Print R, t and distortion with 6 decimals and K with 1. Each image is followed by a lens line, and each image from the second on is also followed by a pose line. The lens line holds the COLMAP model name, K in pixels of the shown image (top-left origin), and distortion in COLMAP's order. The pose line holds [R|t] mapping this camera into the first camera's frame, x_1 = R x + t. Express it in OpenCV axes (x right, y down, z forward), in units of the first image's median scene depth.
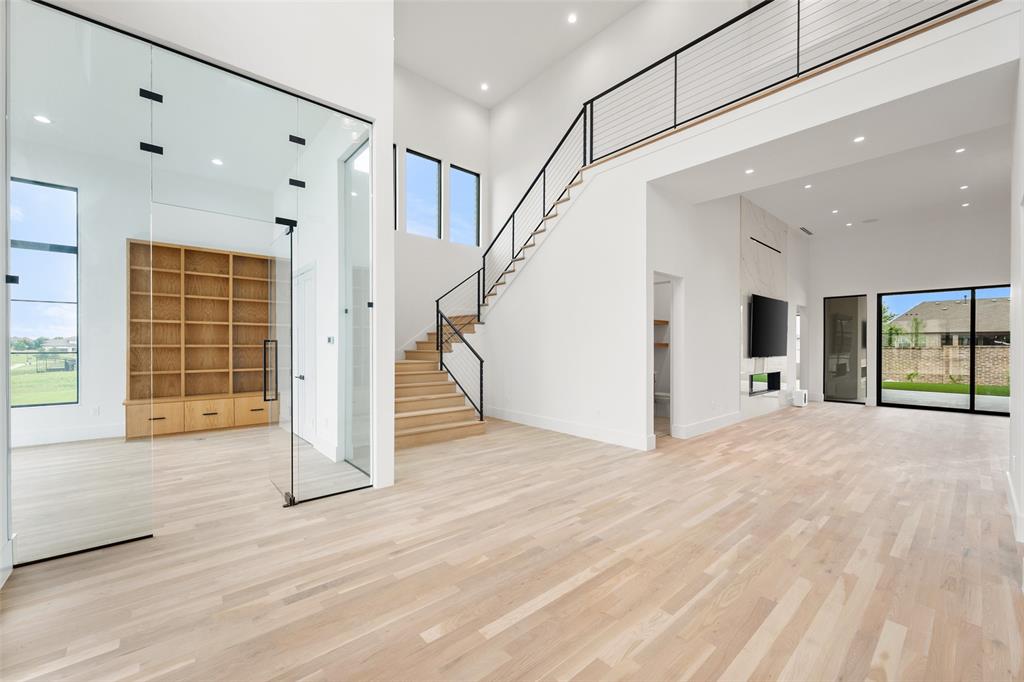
lens RADIAL K [[403.1, 0, 512.4], [0, 403.1, 344.1], [0, 0, 1]] dist [0.002564, -0.000042]
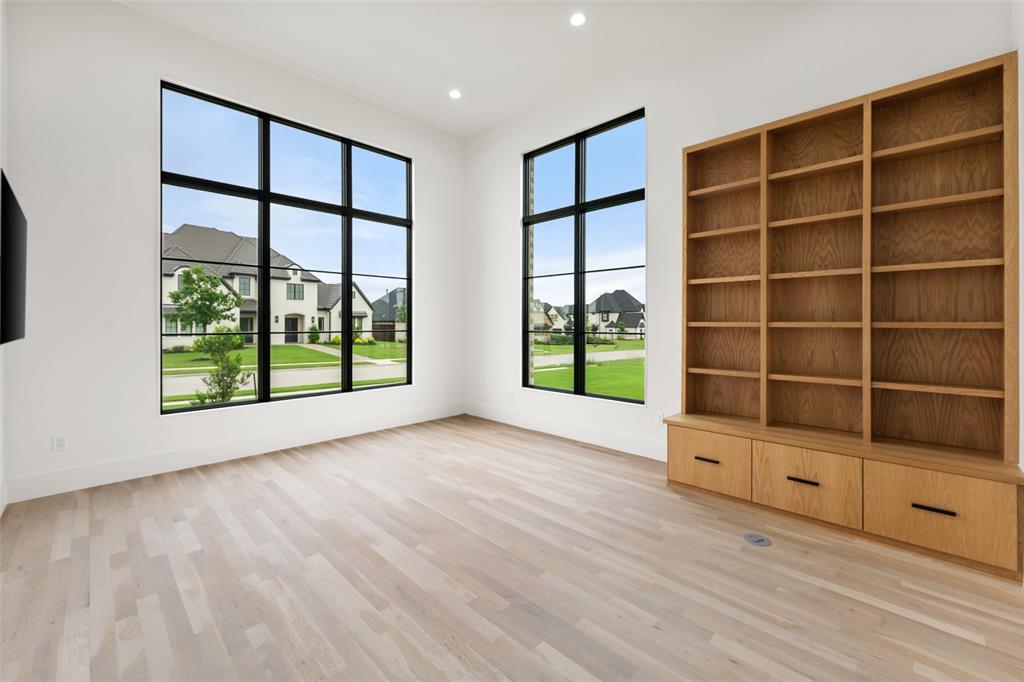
lens RADIAL K [[424.5, 0, 507.5], [0, 424.5, 327.2], [0, 0, 1]] dist [-0.002069, -0.000584]
pose [[0.086119, -0.005317, -0.996271, -0.304667], [-0.002079, 0.999983, -0.005517, 0.010920], [0.996283, 0.002546, 0.086106, 0.607733]]
